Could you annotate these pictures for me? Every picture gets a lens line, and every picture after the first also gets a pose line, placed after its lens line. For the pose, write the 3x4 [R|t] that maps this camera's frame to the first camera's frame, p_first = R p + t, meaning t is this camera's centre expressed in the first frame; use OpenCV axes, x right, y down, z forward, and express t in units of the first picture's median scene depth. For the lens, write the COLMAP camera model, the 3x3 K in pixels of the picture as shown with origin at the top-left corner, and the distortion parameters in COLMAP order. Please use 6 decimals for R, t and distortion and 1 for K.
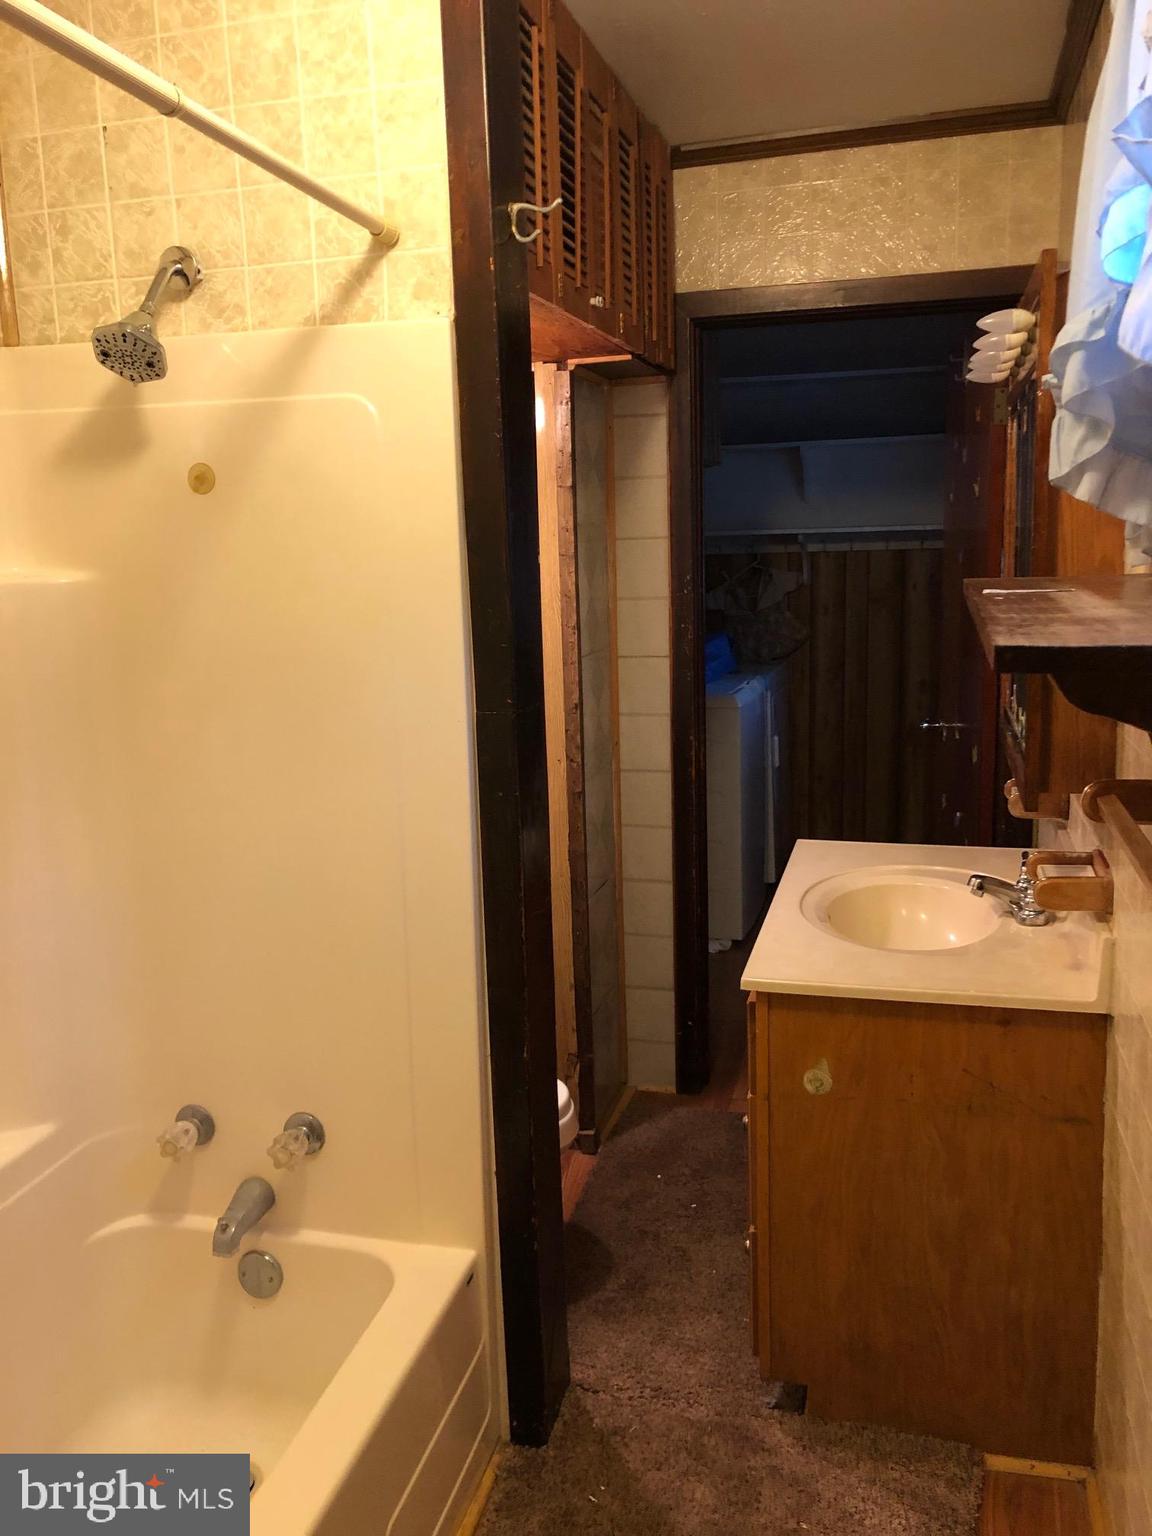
lens RADIAL K [[1267.2, 0, 577.7], [0, 1267.2, 768.4], [0, 0, 1]] dist [0.004159, 0.010374]
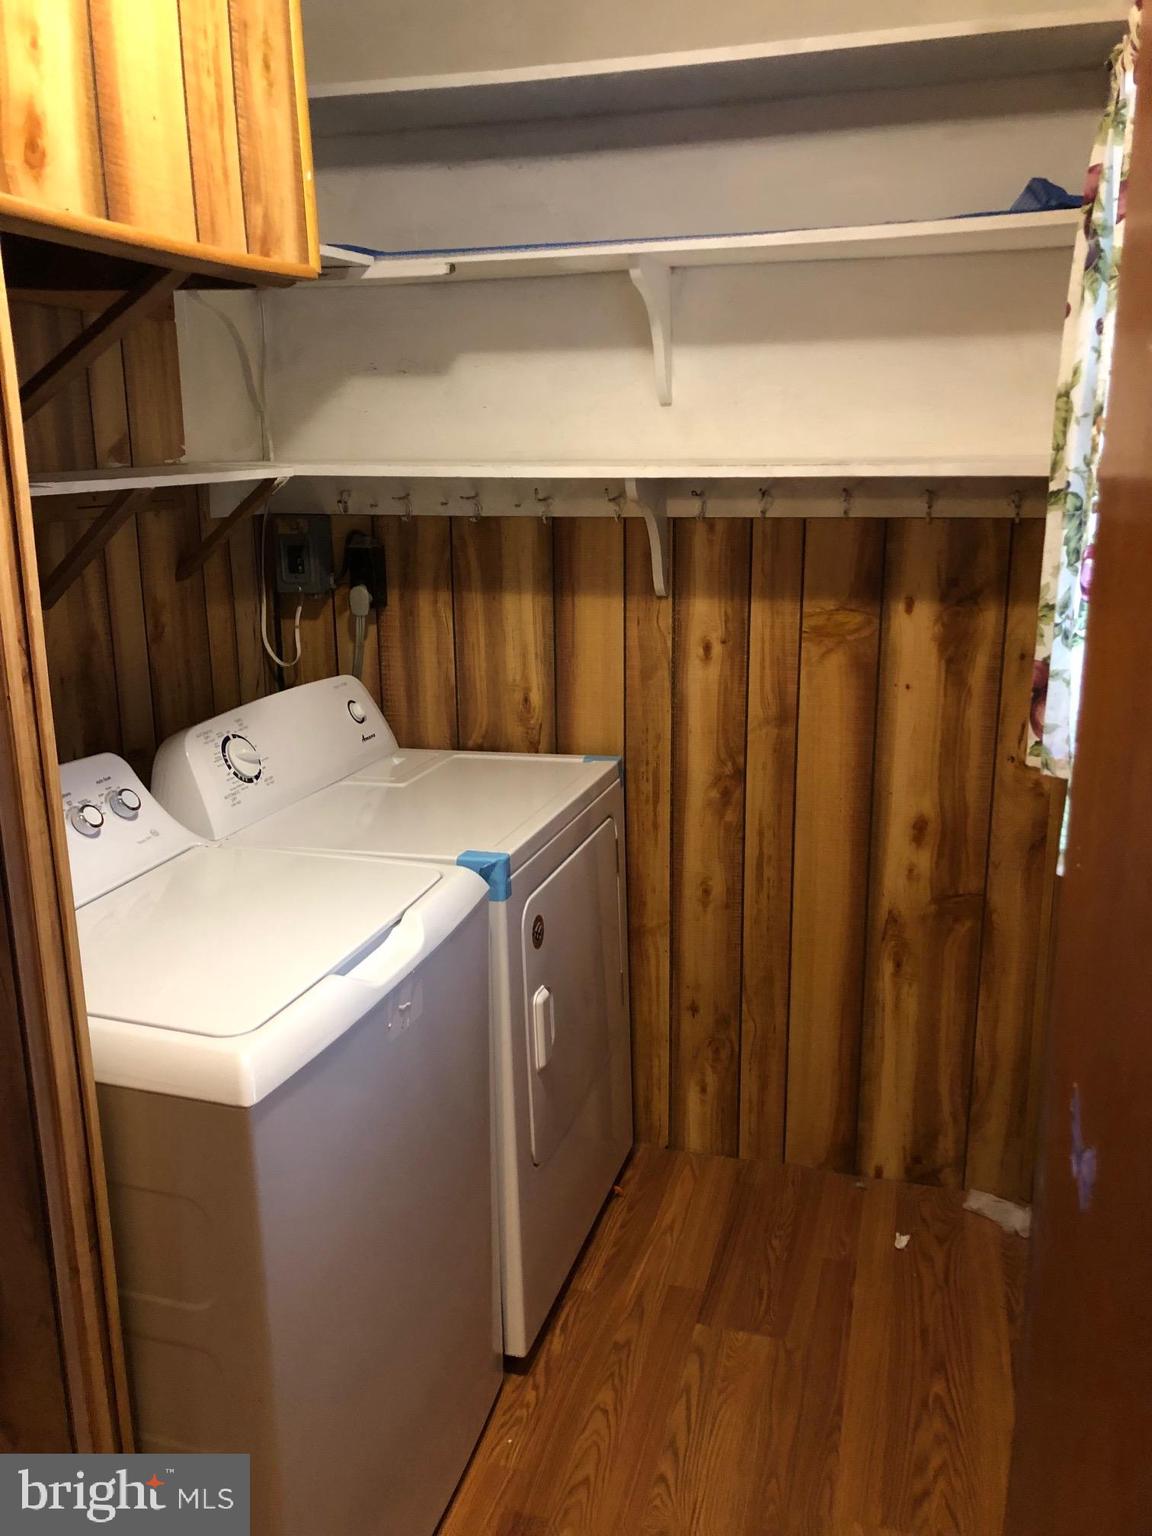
lens RADIAL K [[1267.2, 0, 574.3], [0, 1267.2, 769.9], [0, 0, 1]] dist [0.004159, 0.010374]
pose [[0.999786, 0.020293, -0.003944, 0.151984], [-0.020144, 0.999191, 0.034814, -0.097530], [0.004647, -0.034728, 0.999386, 0.553980]]
